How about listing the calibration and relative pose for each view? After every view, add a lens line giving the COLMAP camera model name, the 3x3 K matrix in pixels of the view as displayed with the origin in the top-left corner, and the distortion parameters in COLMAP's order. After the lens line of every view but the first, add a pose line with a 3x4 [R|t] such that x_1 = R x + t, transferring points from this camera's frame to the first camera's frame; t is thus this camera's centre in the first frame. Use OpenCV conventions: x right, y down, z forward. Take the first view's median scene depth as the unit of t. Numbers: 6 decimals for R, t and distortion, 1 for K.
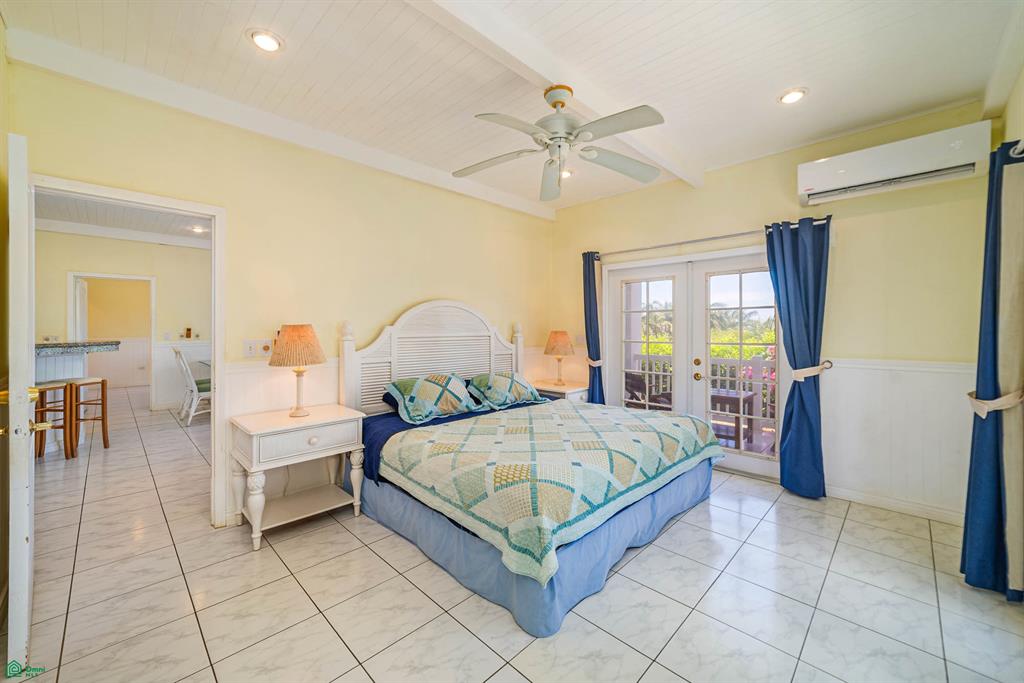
lens RADIAL K [[403.3, 0, 529.7], [0, 403.3, 333.9], [0, 0, 1]] dist [-0.000457, 0.000102]
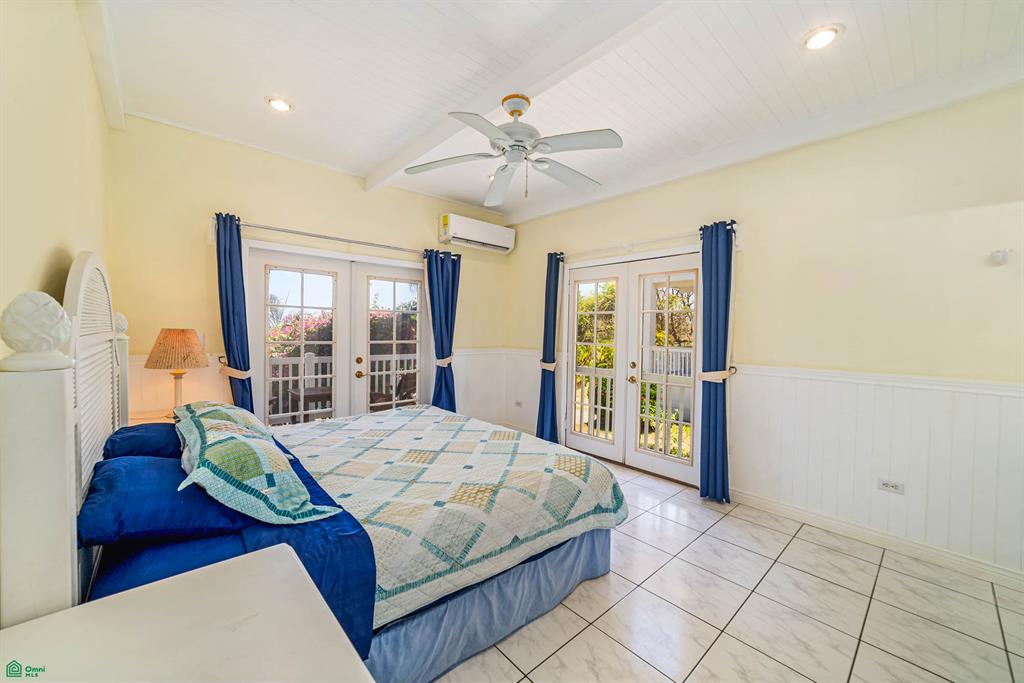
lens RADIAL K [[387.2, 0, 516.5], [0, 387.2, 336.5], [0, 0, 1]] dist [-0.001045, 0.000030]
pose [[0.076643, -0.011576, 0.996991, -0.348401], [-0.009455, 0.999879, 0.012337, -0.004428], [-0.997014, -0.010372, 0.076525, 0.339987]]
